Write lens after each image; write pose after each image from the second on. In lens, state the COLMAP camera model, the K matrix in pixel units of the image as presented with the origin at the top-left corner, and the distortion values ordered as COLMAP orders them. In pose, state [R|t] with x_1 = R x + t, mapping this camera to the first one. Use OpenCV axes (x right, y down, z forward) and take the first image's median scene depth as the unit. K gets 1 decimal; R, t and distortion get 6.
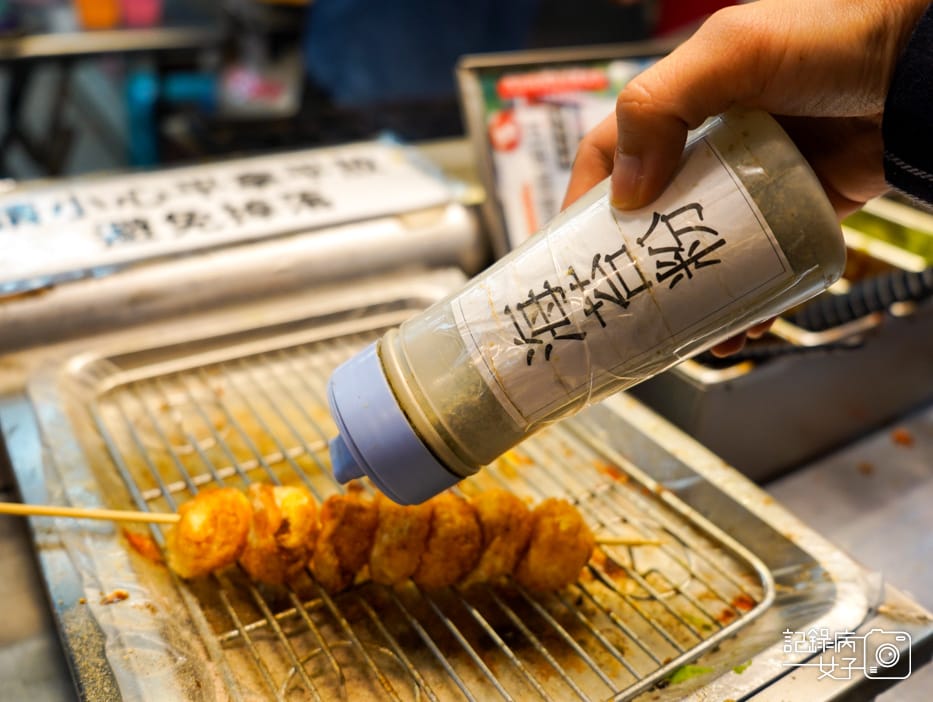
lens RADIAL K [[855.0, 0, 464.5], [0, 855.0, 359.7], [0, 0, 1]] dist [-0.008148, 0.000000]
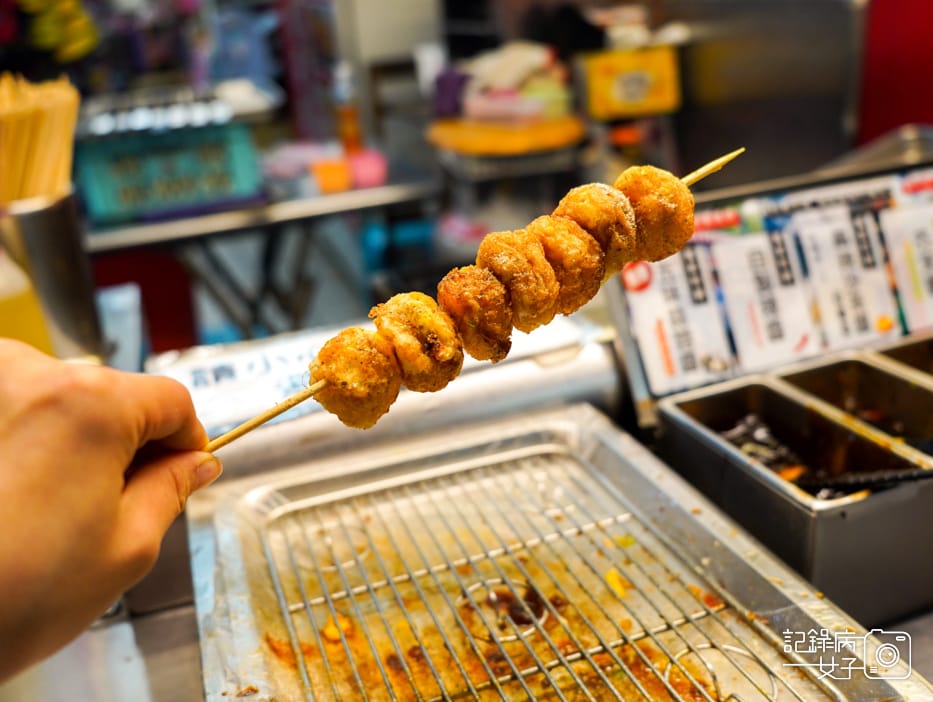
lens RADIAL K [[855.0, 0, 465.4], [0, 855.0, 366.5], [0, 0, 1]] dist [-0.008148, 0.000000]
pose [[0.964653, -0.044273, -0.259777, 0.156164], [0.009081, 0.990786, -0.135133, -0.009821], [0.263366, 0.127998, 0.956167, -0.100143]]
